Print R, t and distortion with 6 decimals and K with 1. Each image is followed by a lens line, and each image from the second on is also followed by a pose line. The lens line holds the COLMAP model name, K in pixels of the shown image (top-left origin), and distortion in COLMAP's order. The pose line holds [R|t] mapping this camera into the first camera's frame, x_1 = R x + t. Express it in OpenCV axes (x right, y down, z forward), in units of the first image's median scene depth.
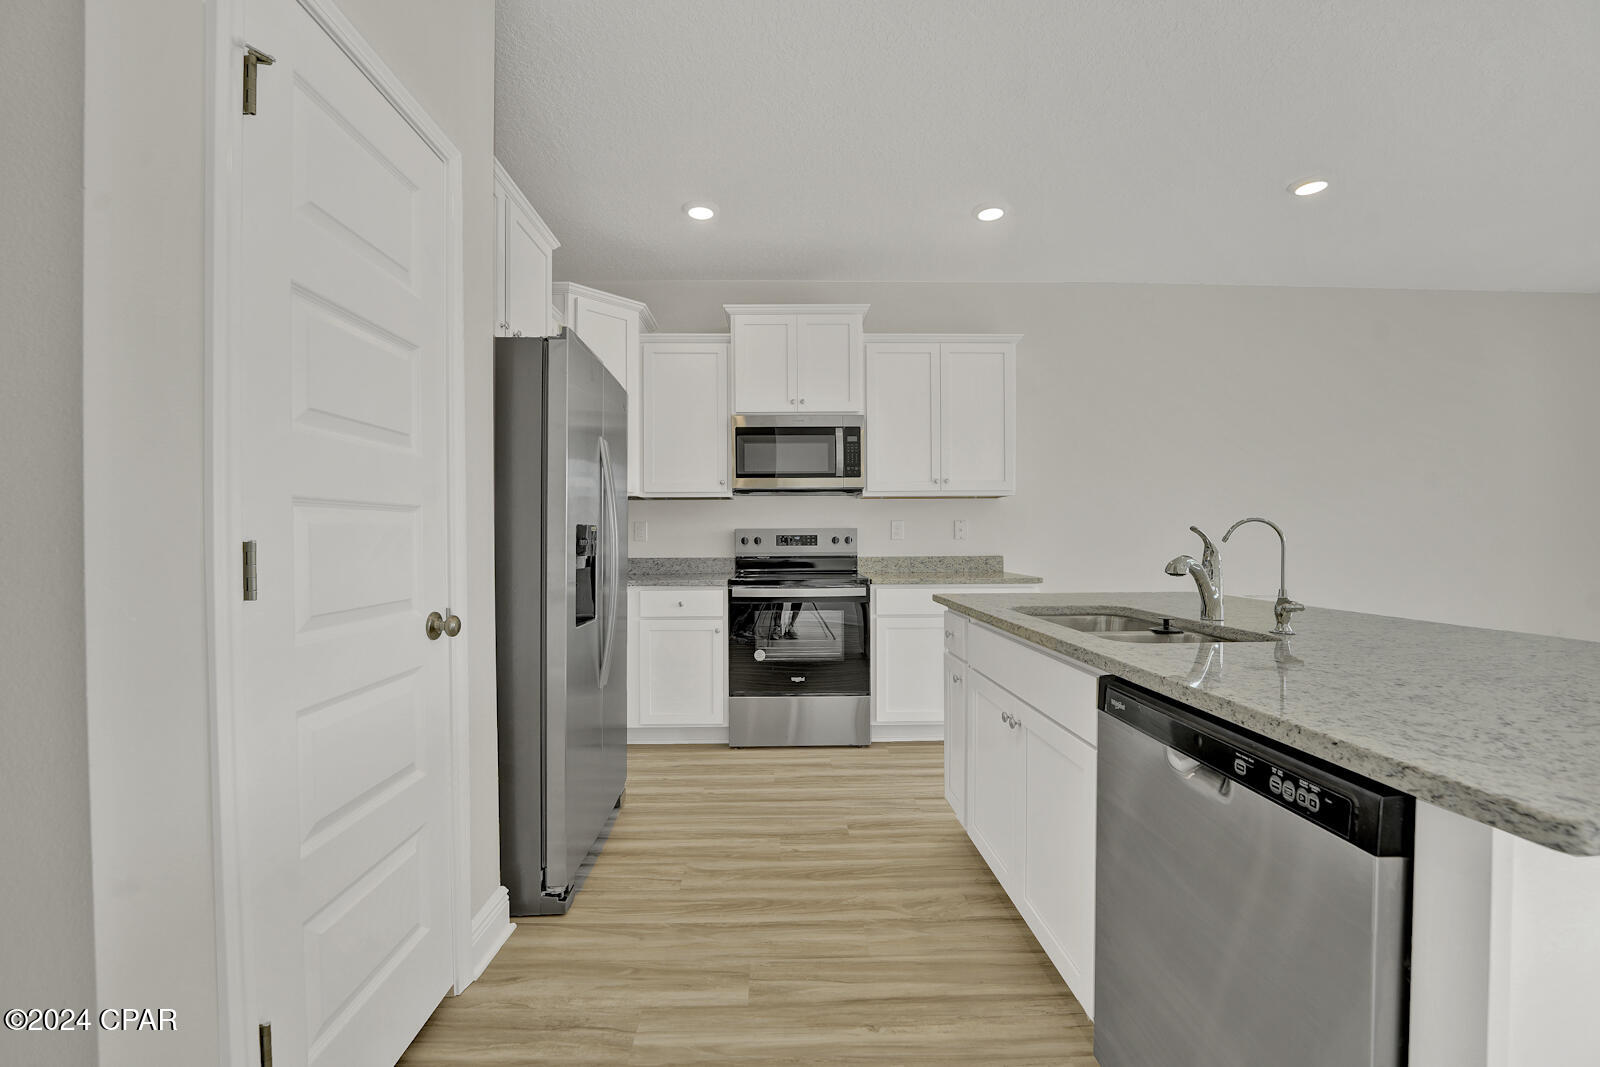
lens RADIAL K [[652.7, 0, 789.7], [0, 652.7, 538.5], [0, 0, 1]] dist [-0.029233, -0.000162]
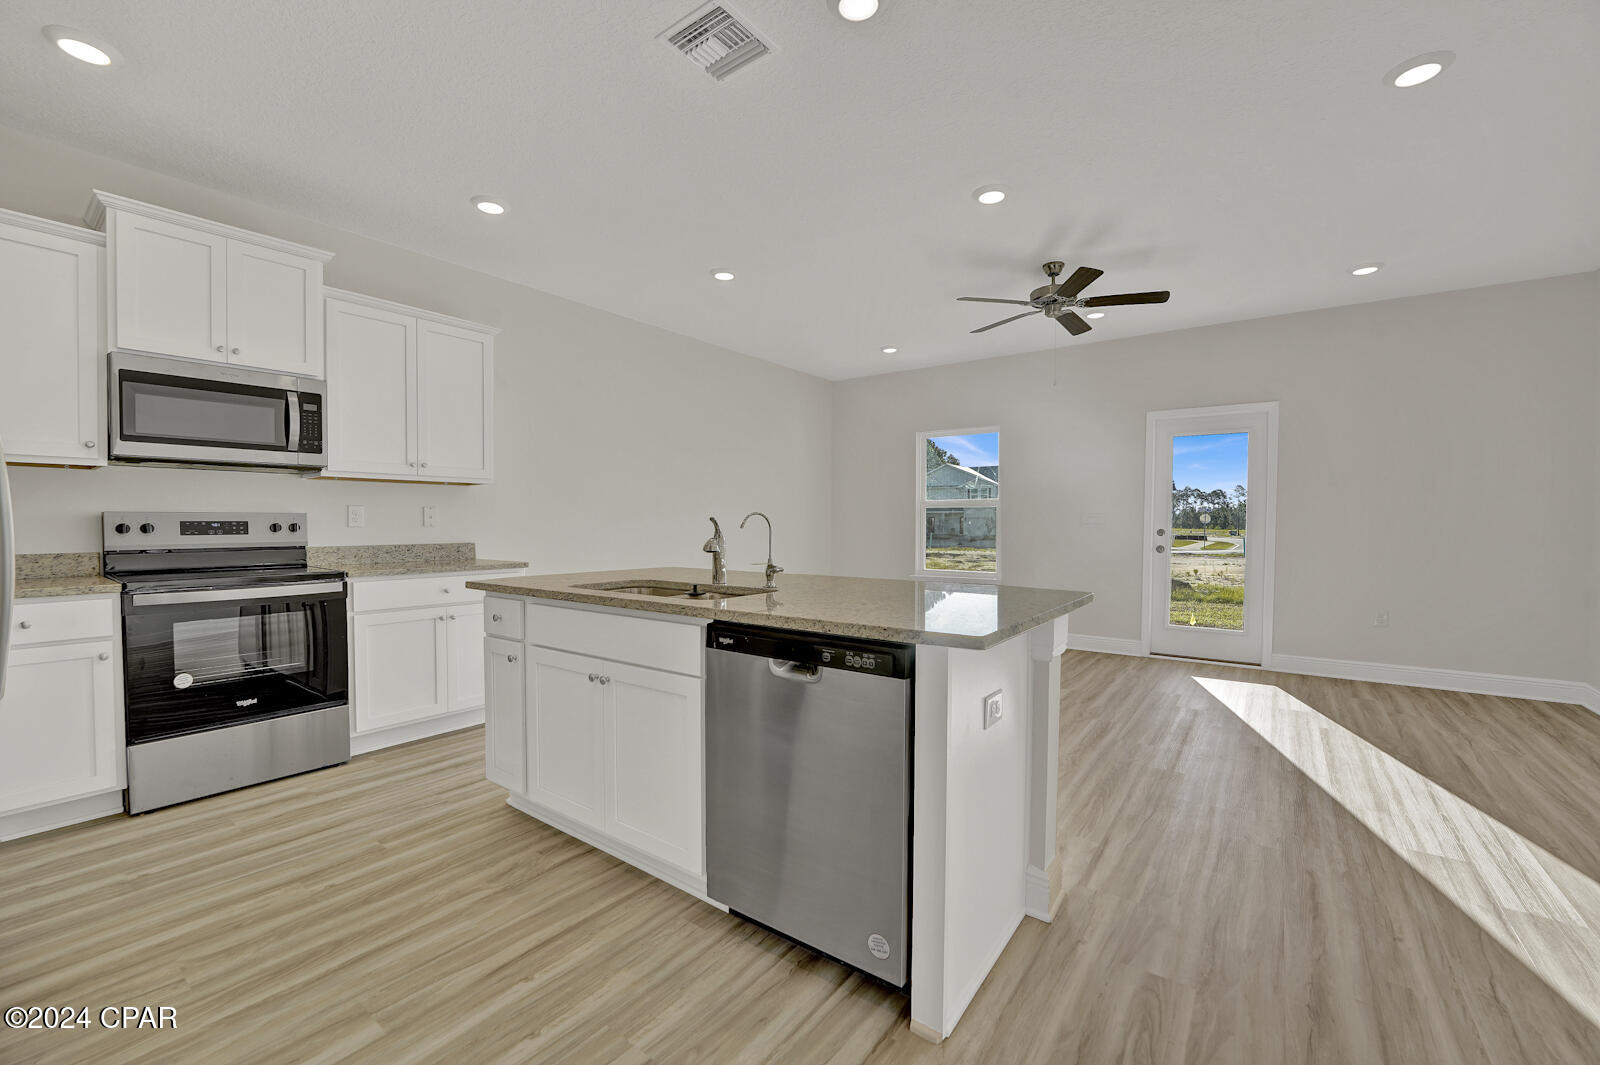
lens RADIAL K [[649.3, 0, 795.0], [0, 649.3, 535.5], [0, 0, 1]] dist [-0.030675, 0.003678]
pose [[0.612388, -0.010418, 0.790488, -0.239156], [-0.001354, 0.999898, 0.014227, 0.000214], [-0.790556, -0.009783, 0.612312, -0.003644]]
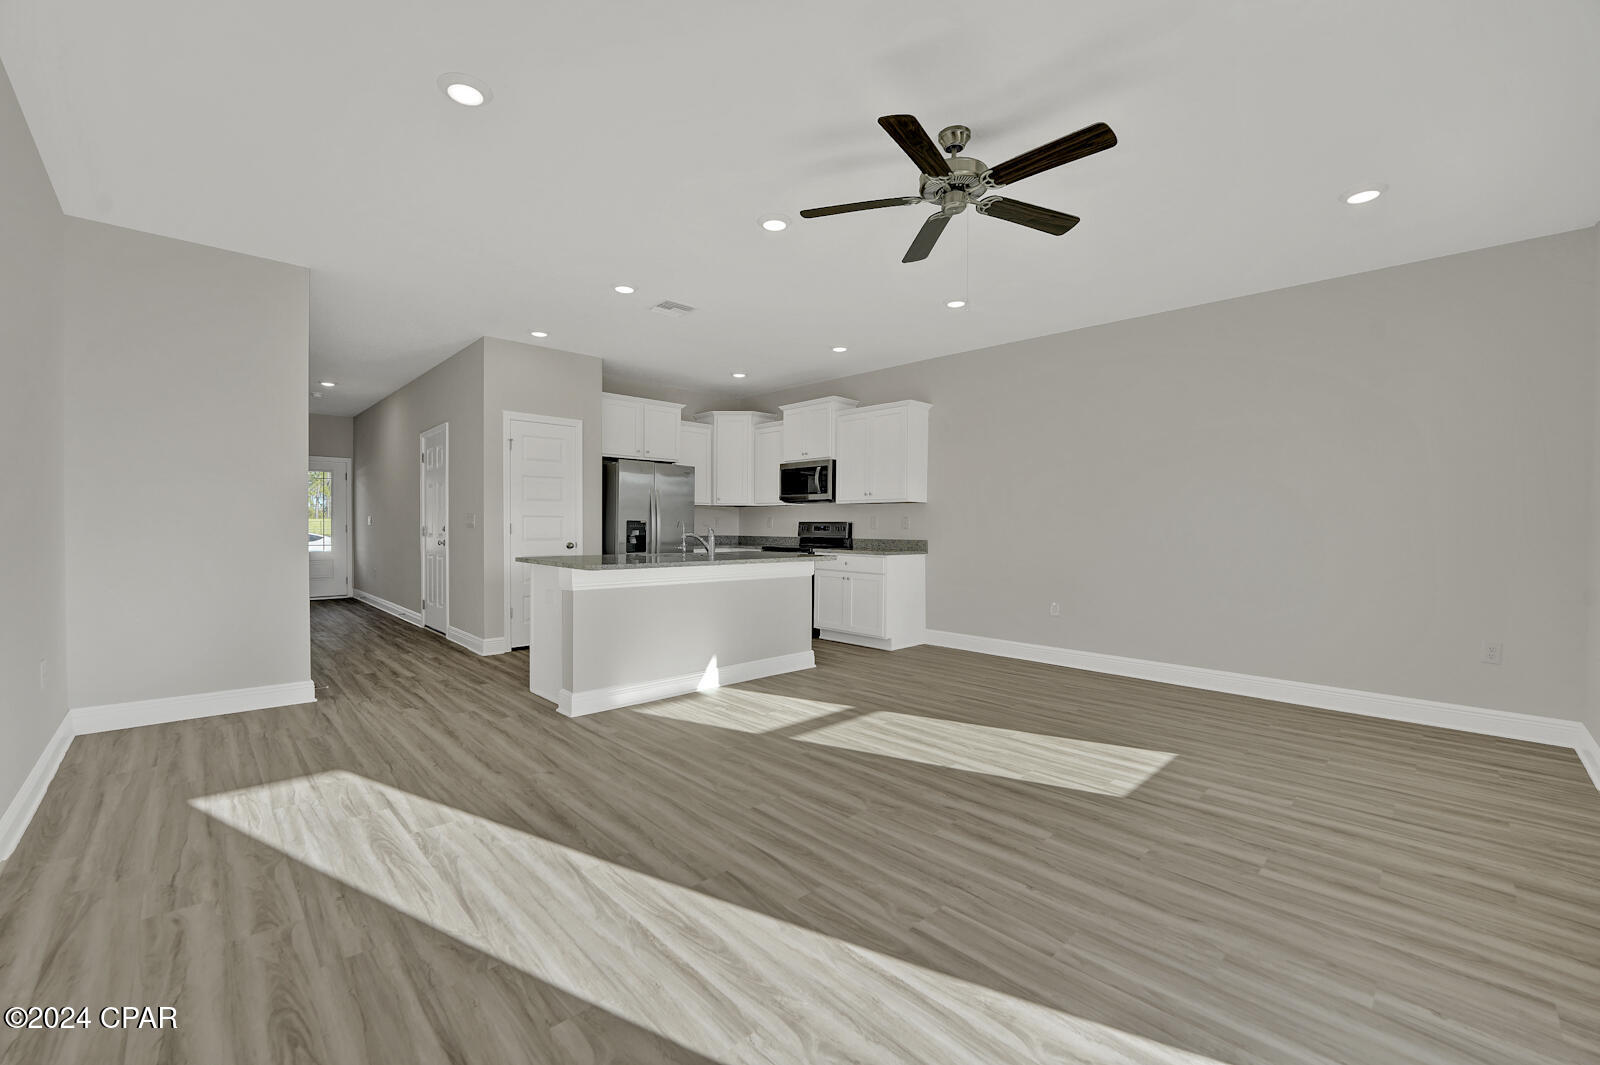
lens RADIAL K [[652.7, 0, 789.7], [0, 652.7, 537.5], [0, 0, 1]] dist [-0.029233, -0.000162]
pose [[0.677244, 0.022840, -0.735404, 1.874621], [-0.014927, 0.999739, 0.017304, -0.002625], [0.735607, -0.000742, 0.677408, -0.409276]]
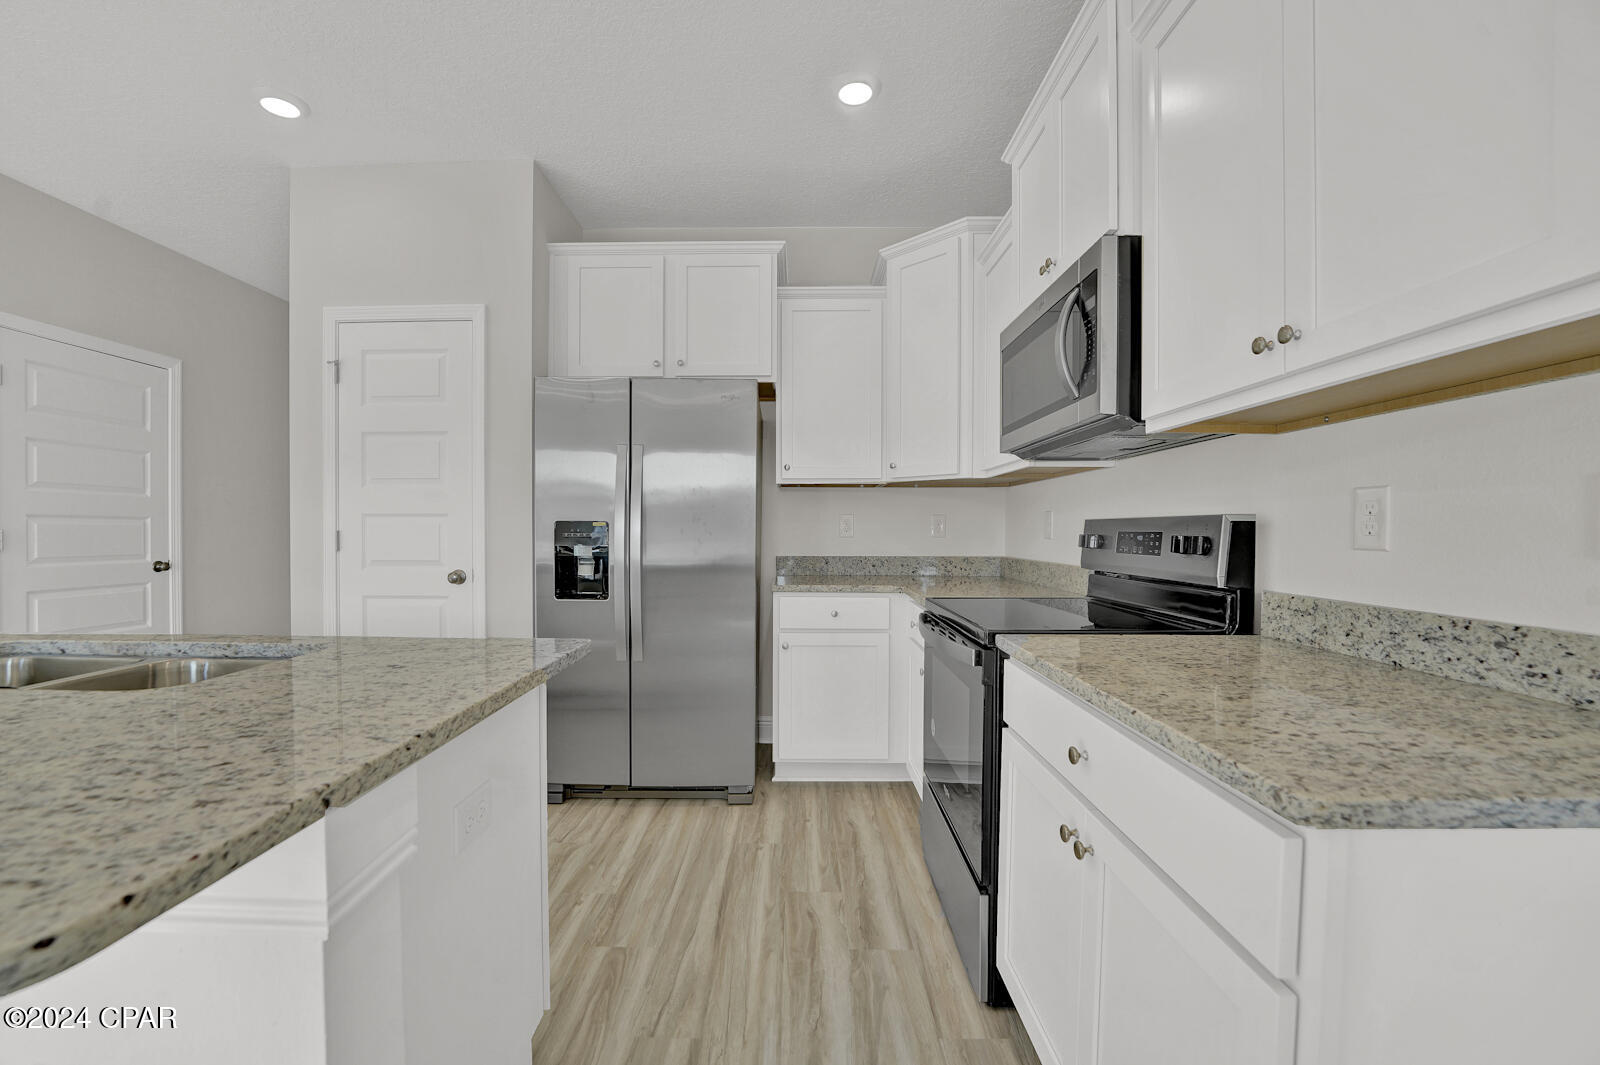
lens RADIAL K [[649.3, 0, 795.0], [0, 649.3, 535.5], [0, 0, 1]] dist [-0.030675, 0.003678]
pose [[-0.035421, 0.011528, -0.999306, 0.716607], [-0.006909, 0.999907, 0.011779, -0.009263], [0.999349, 0.007321, -0.035338, 1.130528]]
